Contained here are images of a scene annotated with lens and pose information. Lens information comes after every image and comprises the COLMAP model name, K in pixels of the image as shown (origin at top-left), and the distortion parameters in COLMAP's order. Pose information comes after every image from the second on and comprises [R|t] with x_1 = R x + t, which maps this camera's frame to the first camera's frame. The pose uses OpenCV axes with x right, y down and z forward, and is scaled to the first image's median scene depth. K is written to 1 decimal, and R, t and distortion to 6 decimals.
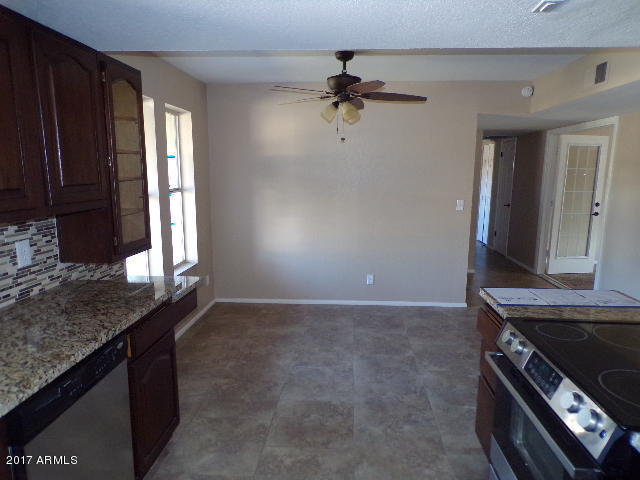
lens RADIAL K [[427.1, 0, 324.6], [0, 427.1, 243.0], [0, 0, 1]] dist [-0.003784, 0.008083]
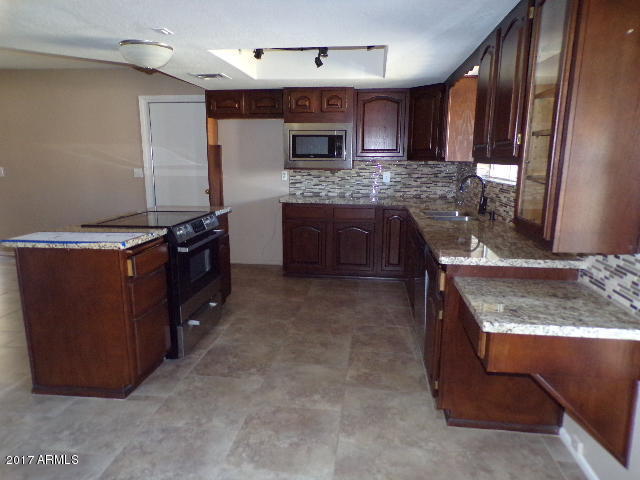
lens RADIAL K [[427.1, 0, 325.0], [0, 427.1, 237.6], [0, 0, 1]] dist [-0.003784, 0.008083]
pose [[-0.998706, -0.017031, 0.047915, -0.146429], [0.000849, 0.936529, 0.350590, -0.242900], [-0.050844, 0.350177, -0.935303, 1.808583]]
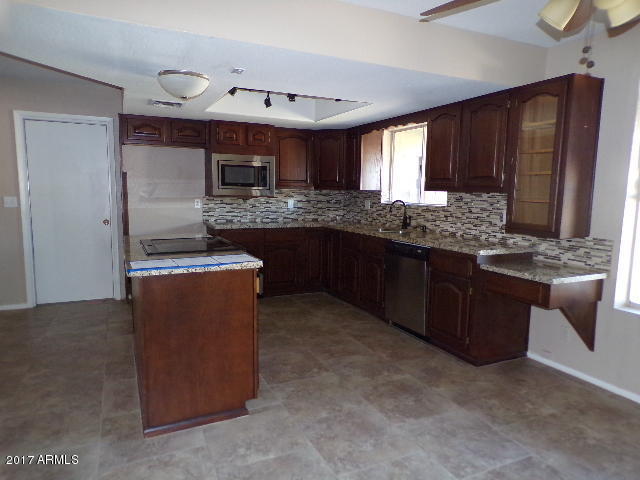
lens RADIAL K [[427.1, 0, 320.5], [0, 427.1, 235.6], [0, 0, 1]] dist [-0.003784, 0.008083]
pose [[-0.872382, 0.036466, -0.487462, 0.725888], [-0.100270, 0.962659, 0.251462, -0.233349], [0.478430, 0.268249, -0.836150, 1.863291]]
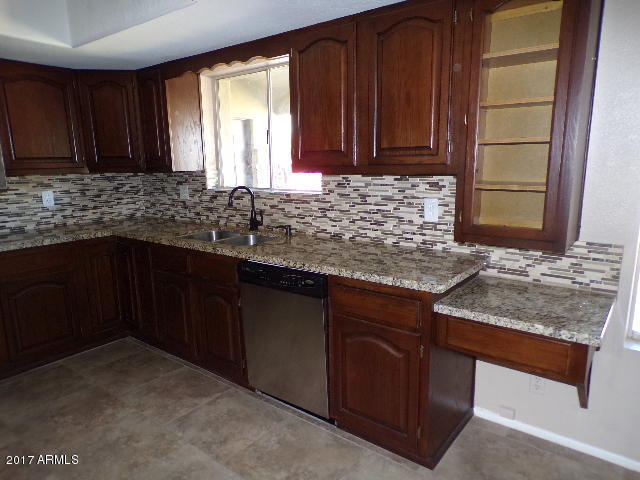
lens RADIAL K [[427.1, 0, 319.0], [0, 427.1, 243.1], [0, 0, 1]] dist [-0.003784, 0.008083]
pose [[-0.558659, 0.166805, -0.812451, 0.348806], [-0.126264, 0.951045, 0.282082, -0.152325], [0.819730, 0.260171, -0.510248, 1.190041]]
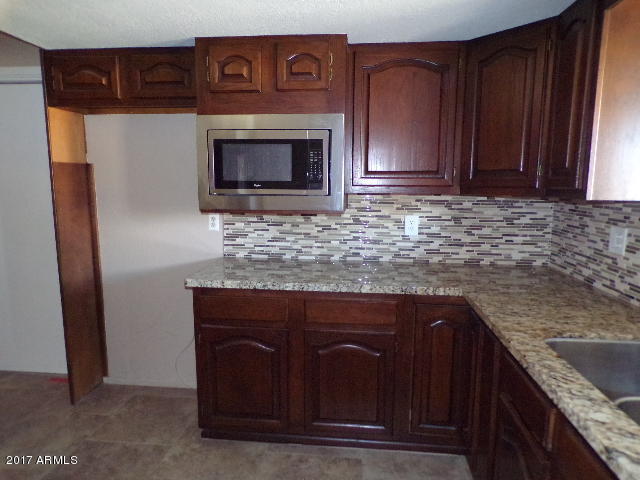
lens RADIAL K [[427.1, 0, 324.2], [0, 427.1, 246.8], [0, 0, 1]] dist [-0.003784, 0.008083]
pose [[-0.999313, -0.012095, 0.035025, -0.163350], [-0.000126, 0.946334, 0.323191, -0.071717], [-0.037055, 0.322965, -0.945685, 0.712043]]
